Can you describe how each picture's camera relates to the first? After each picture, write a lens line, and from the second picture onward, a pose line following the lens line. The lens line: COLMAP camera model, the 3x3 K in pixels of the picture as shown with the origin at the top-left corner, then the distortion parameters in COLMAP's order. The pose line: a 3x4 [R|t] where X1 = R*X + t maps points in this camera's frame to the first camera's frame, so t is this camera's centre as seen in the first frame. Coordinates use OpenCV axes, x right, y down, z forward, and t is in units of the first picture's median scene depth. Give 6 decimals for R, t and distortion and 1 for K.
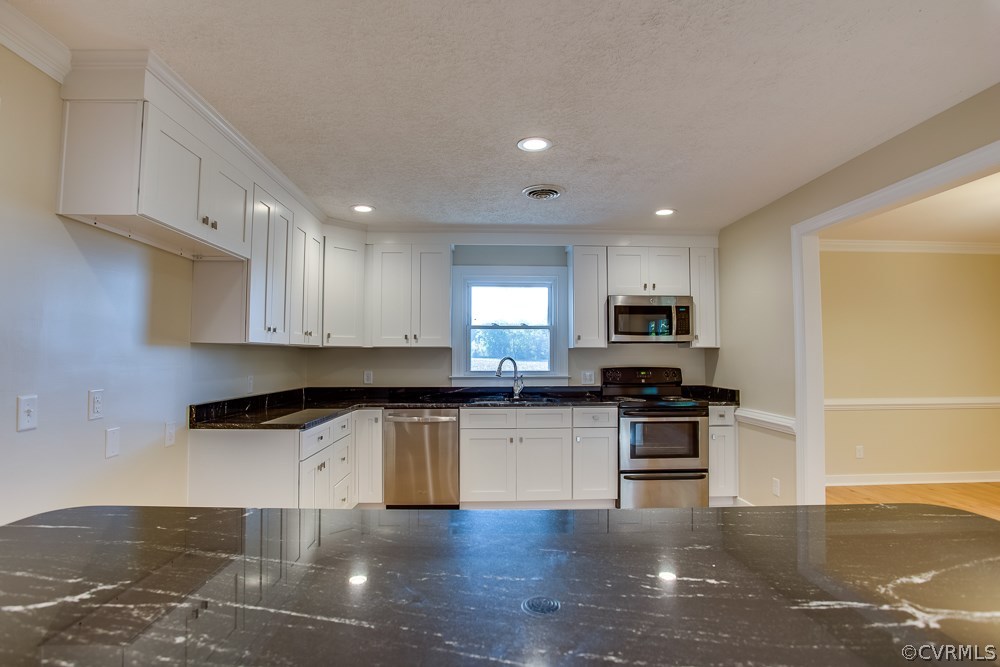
lens RADIAL K [[499.4, 0, 500.0], [0, 499.4, 333.5], [0, 0, 1]] dist [-0.071482, 0.024233]
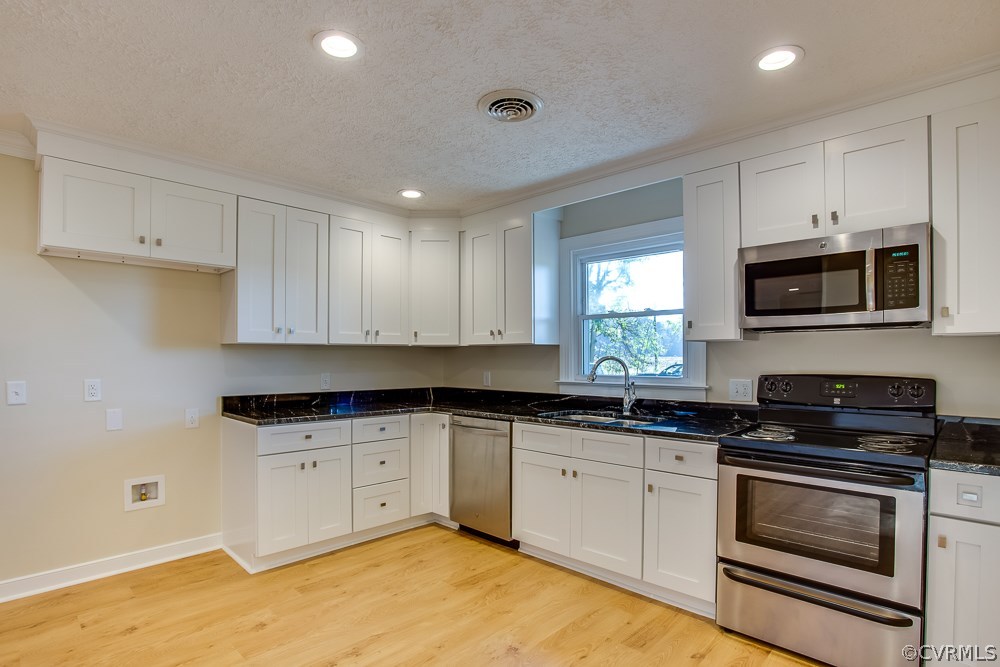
lens RADIAL K [[511.5, 0, 516.6], [0, 511.5, 357.3], [0, 0, 1]] dist [-0.040498, 0.000997]
pose [[0.696758, -0.000473, -0.717306, 0.456402], [0.032273, 0.999008, 0.030690, 0.022831], [0.716580, -0.044533, 0.696082, 0.406972]]
